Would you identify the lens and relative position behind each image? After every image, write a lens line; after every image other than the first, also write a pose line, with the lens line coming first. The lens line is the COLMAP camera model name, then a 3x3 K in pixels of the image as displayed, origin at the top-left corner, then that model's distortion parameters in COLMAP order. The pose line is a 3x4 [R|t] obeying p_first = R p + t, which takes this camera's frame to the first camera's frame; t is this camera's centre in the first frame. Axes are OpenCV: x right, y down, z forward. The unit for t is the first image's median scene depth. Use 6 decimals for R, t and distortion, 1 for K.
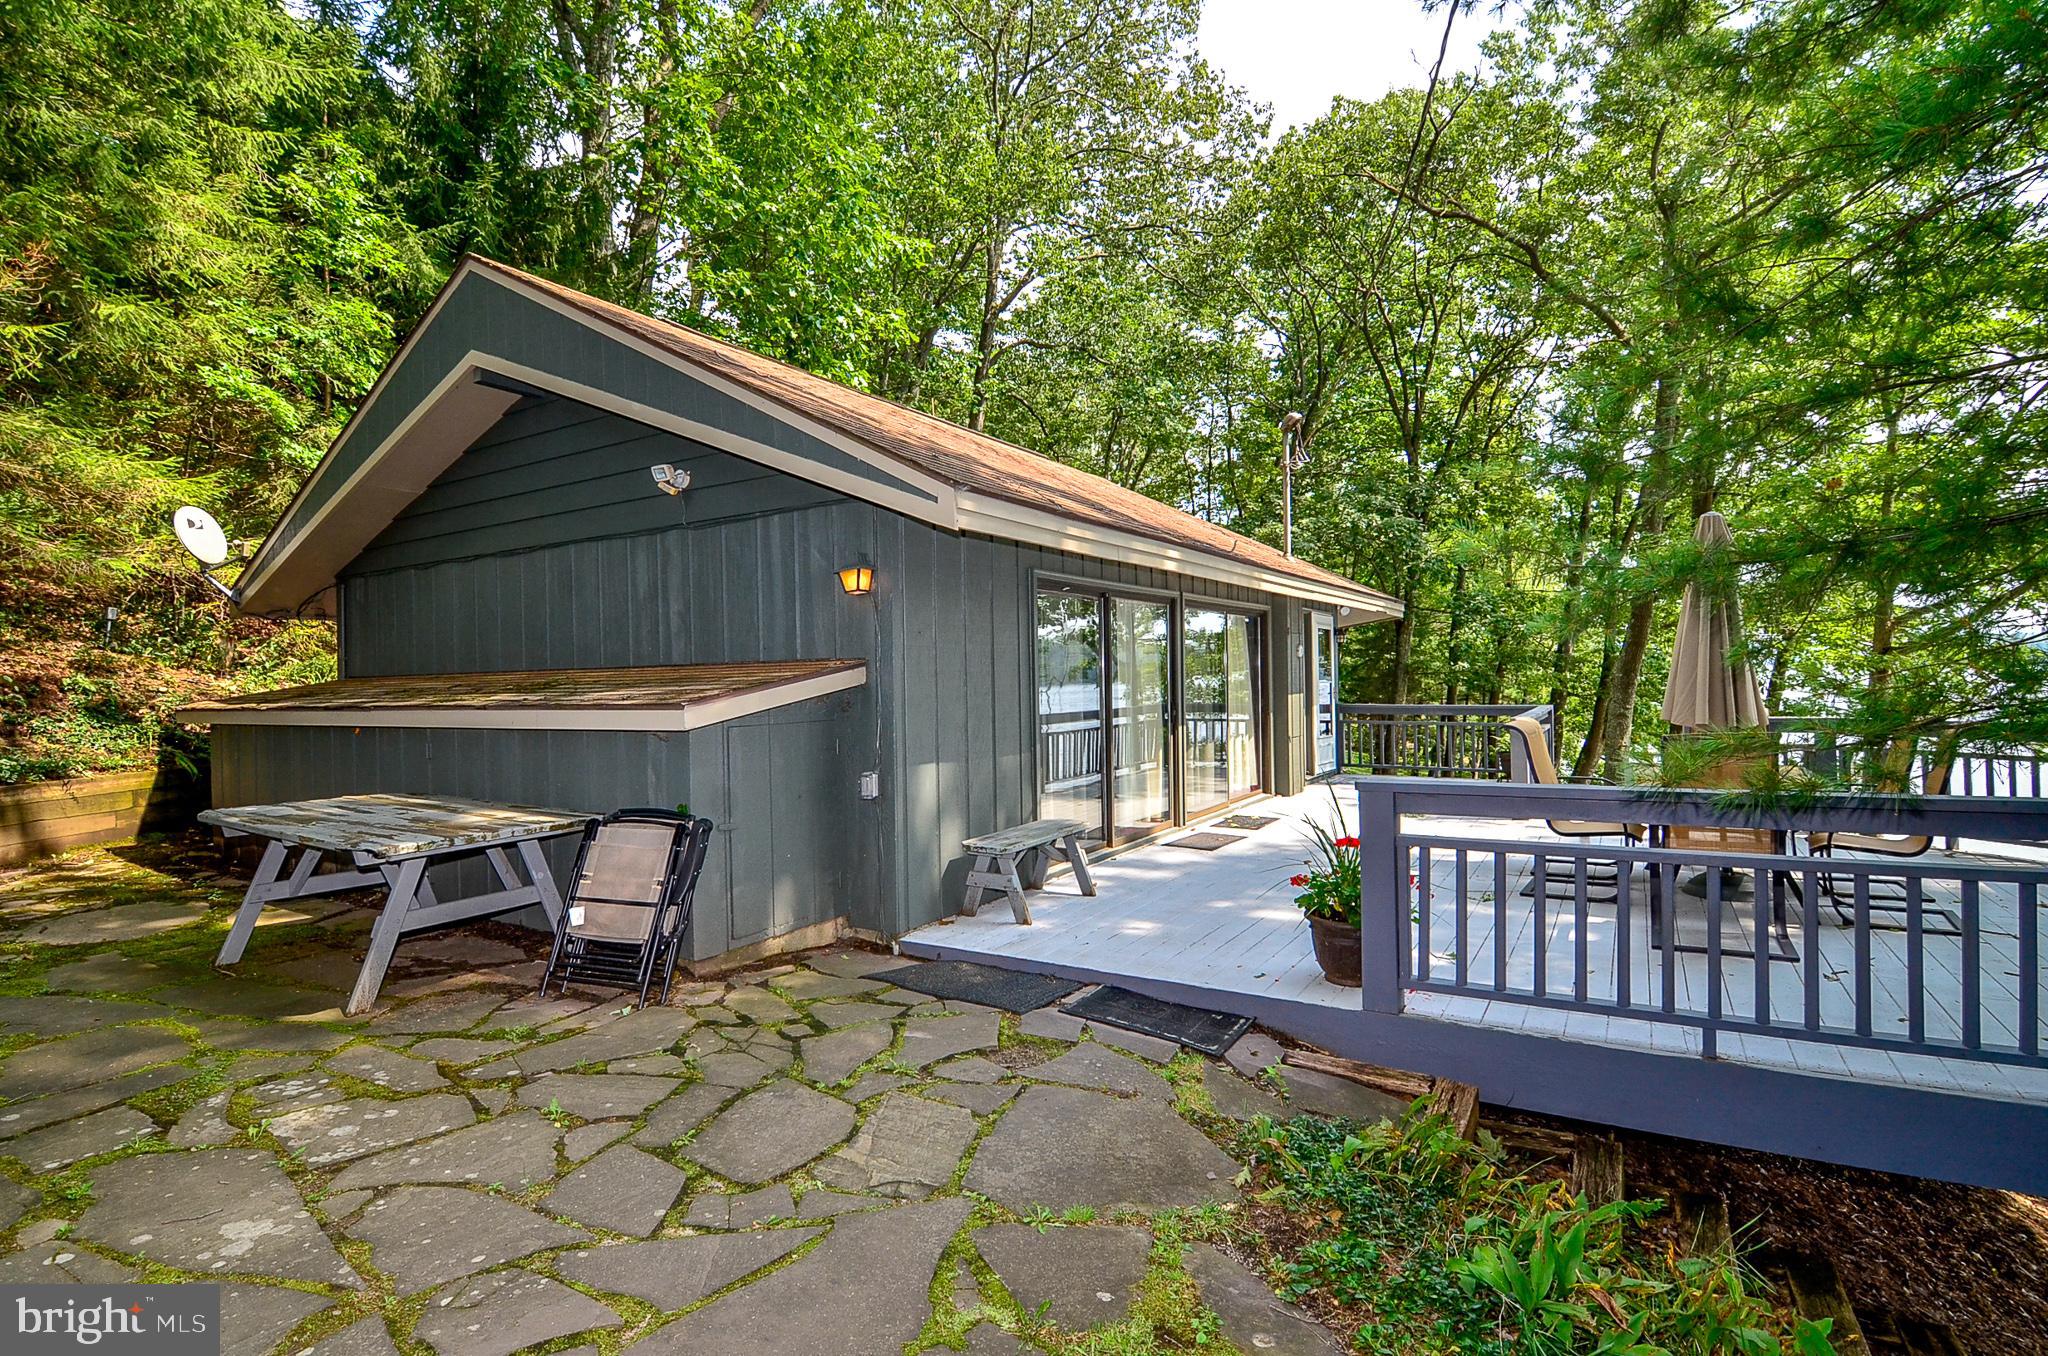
lens RADIAL K [[988.0, 0, 1025.4], [0, 988.0, 680.0], [0, 0, 1]] dist [-0.003808, -0.007073]
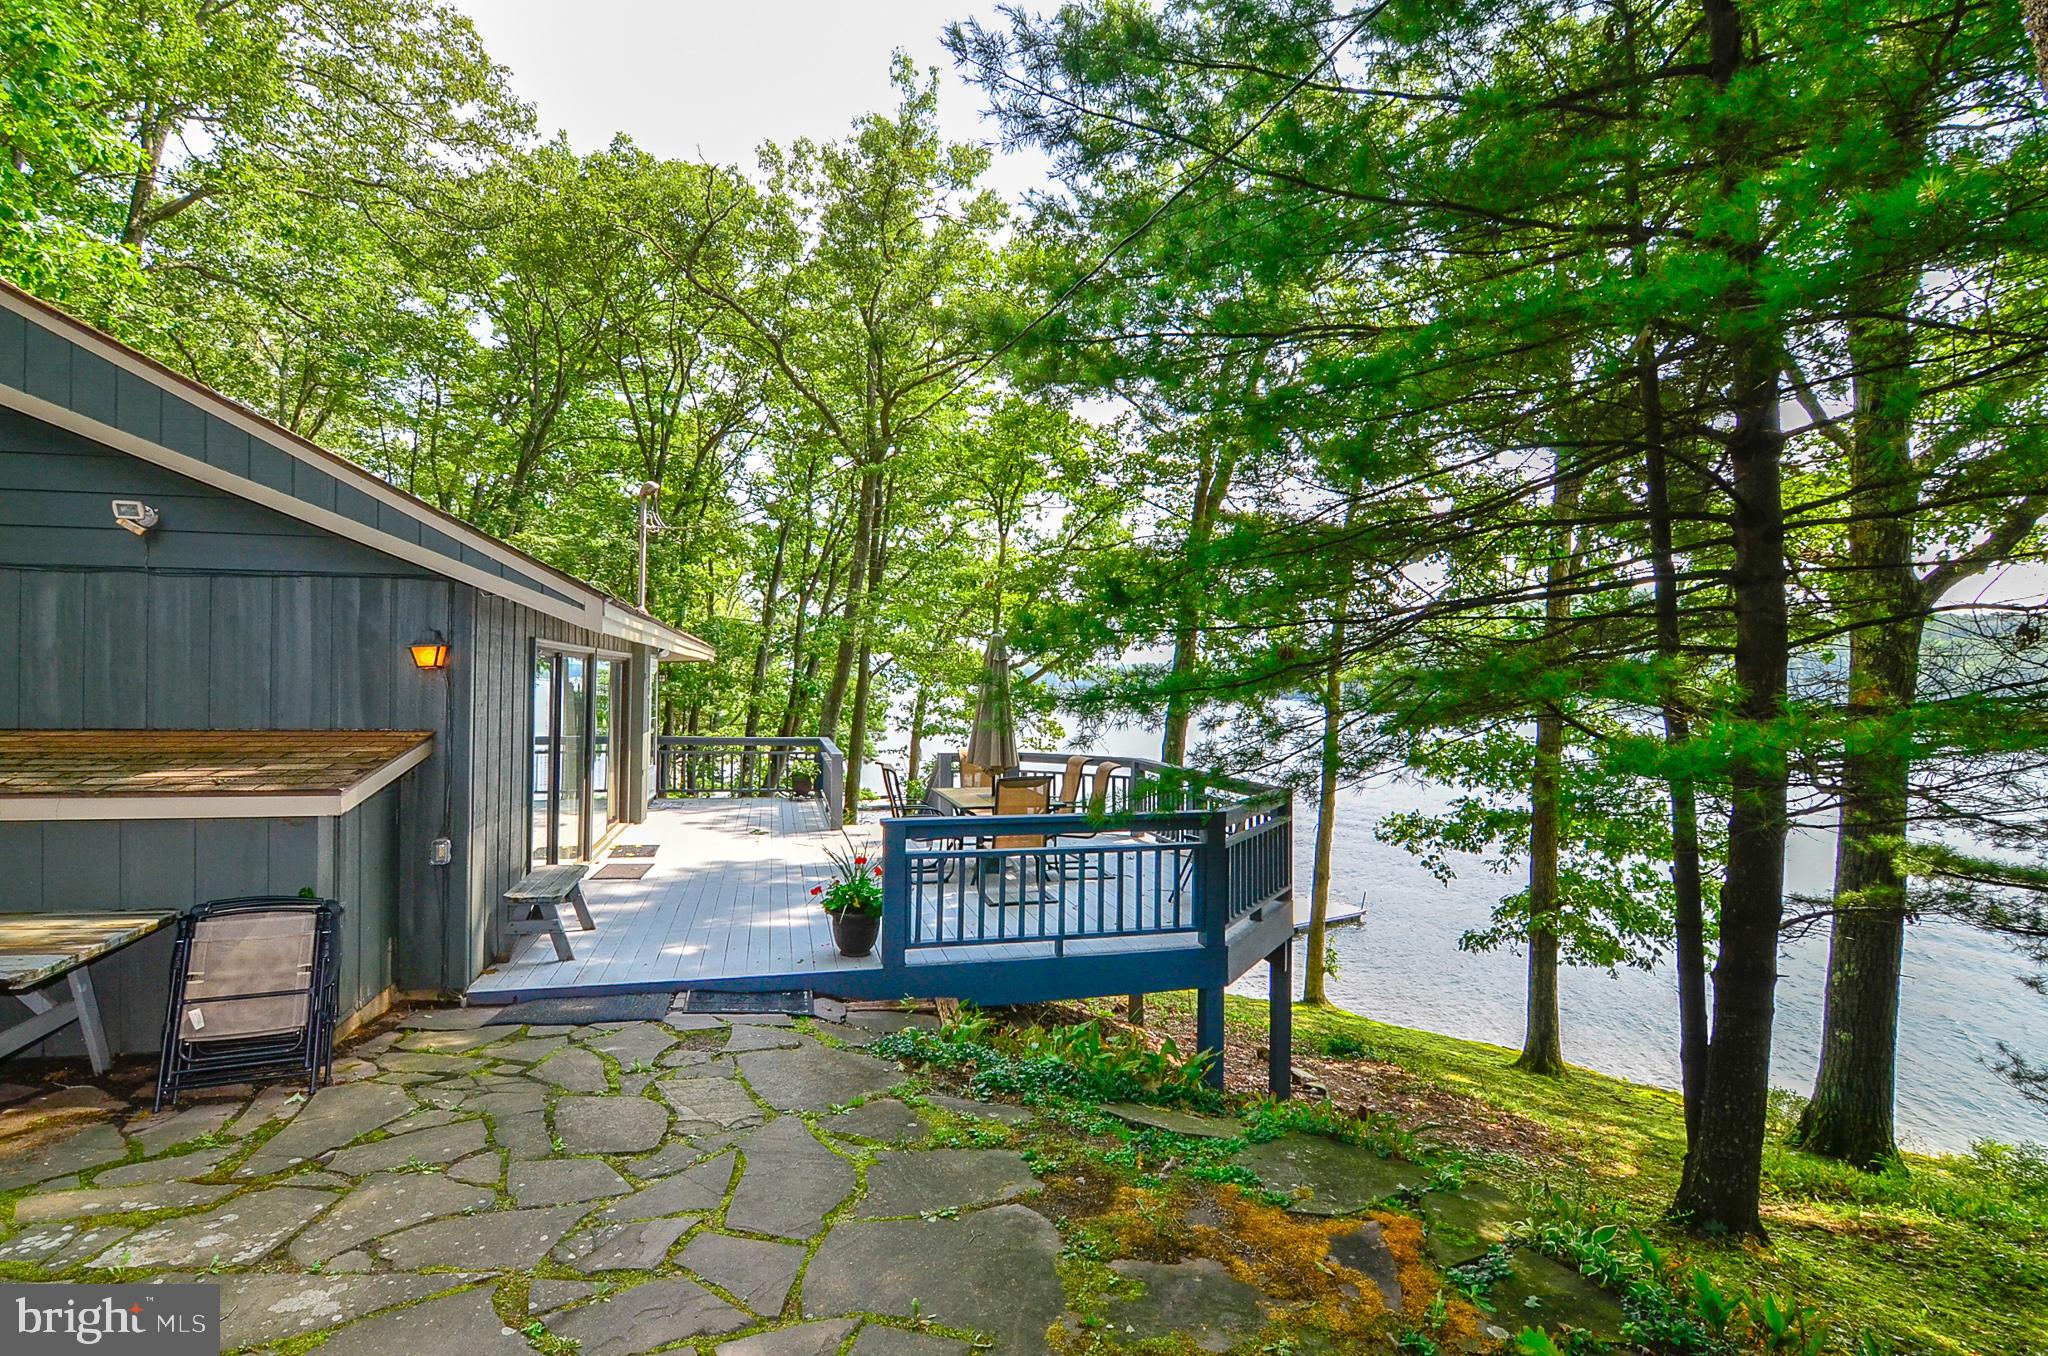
lens RADIAL K [[988.0, 0, 1028.7], [0, 988.0, 678.0], [0, 0, 1]] dist [-0.003808, -0.007073]
pose [[0.691005, 0.033955, 0.722052, -0.625850], [-0.029888, 0.999384, -0.018395, -0.099455], [-0.722232, -0.008869, 0.691594, -0.234555]]
